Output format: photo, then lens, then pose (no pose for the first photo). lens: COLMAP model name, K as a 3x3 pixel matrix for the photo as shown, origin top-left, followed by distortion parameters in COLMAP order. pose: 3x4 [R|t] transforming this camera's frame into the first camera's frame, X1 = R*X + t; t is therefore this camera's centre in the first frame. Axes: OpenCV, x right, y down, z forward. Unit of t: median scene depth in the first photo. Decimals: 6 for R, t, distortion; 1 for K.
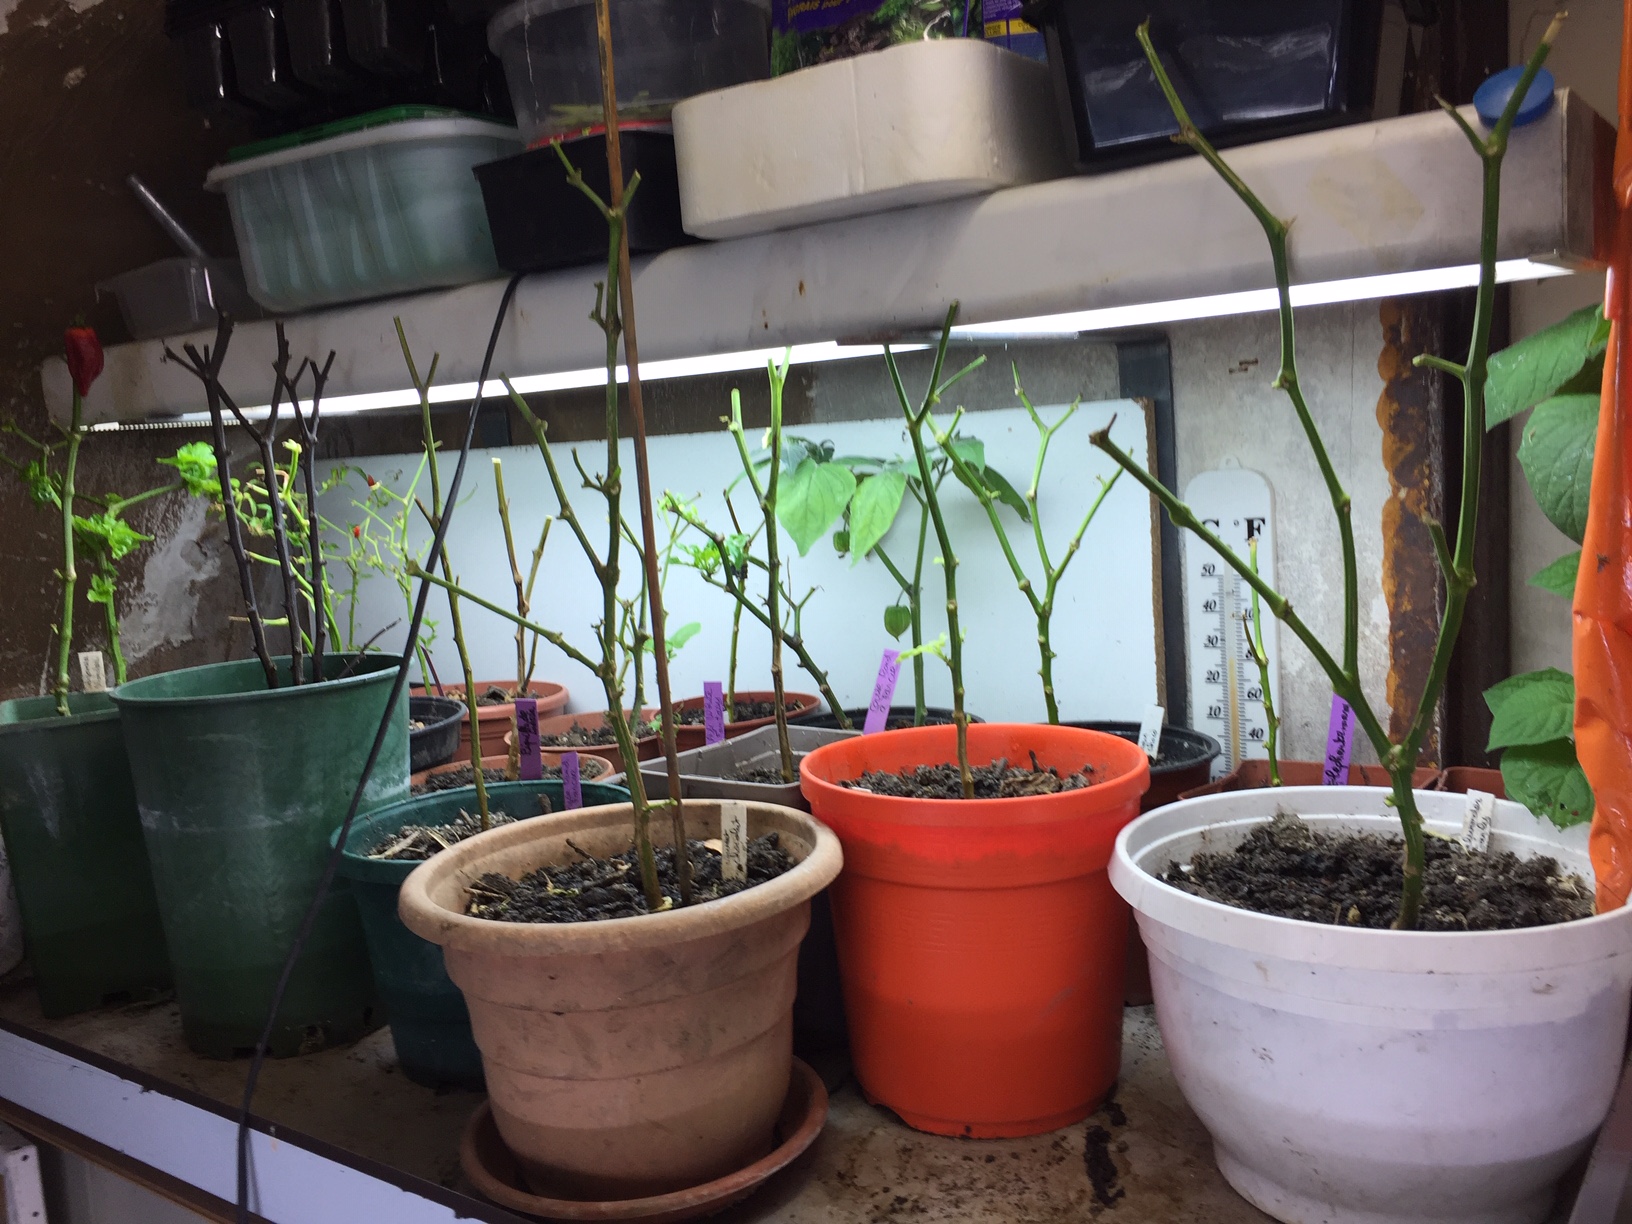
lens RADIAL K [[1393.7, 0, 816.7], [0, 1393.7, 601.3], [0, 0, 1]] dist [0.012099, -0.026564]
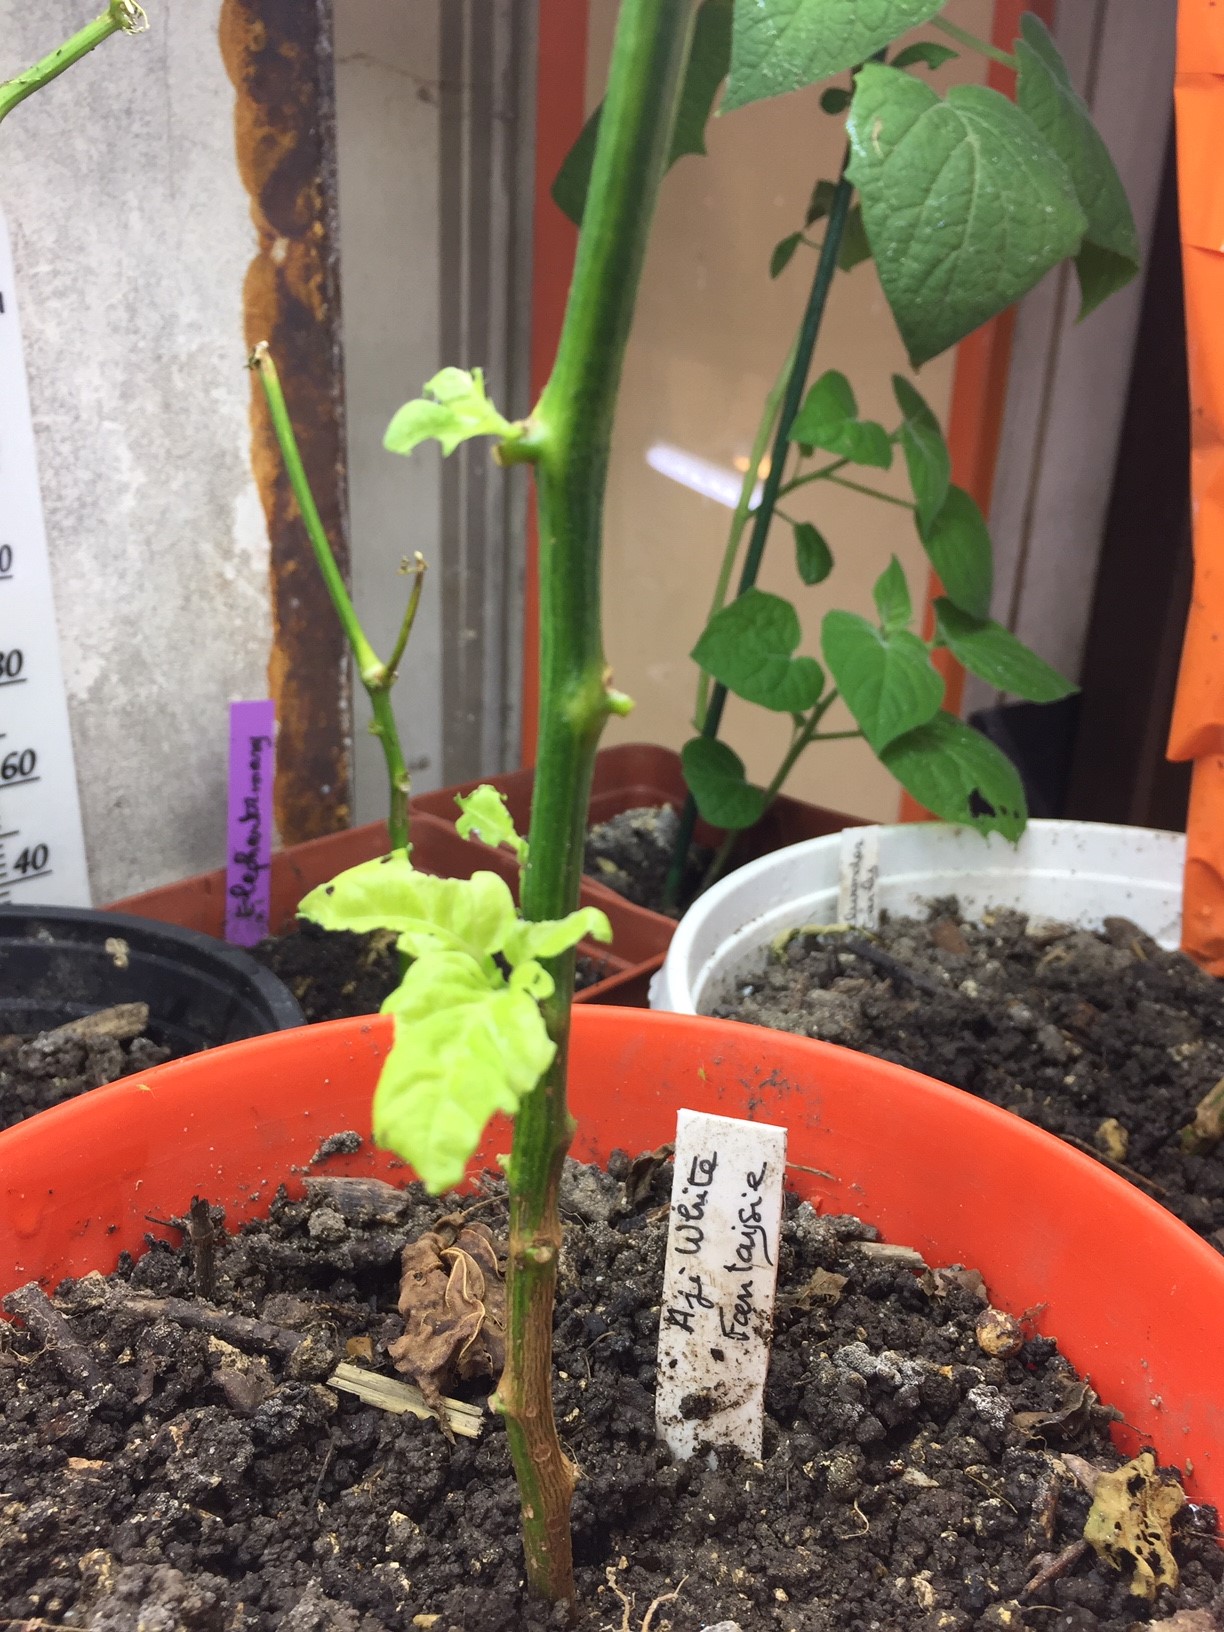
lens RADIAL K [[1393.7, 0, 612.3], [0, 1393.7, 828.0], [0, 0, 1]] dist [0.012099, -0.026564]
pose [[0.114383, -0.297402, 0.947876, -0.049321], [0.054587, 0.954578, 0.292918, -0.025068], [-0.991936, 0.018237, 0.125421, 0.829687]]
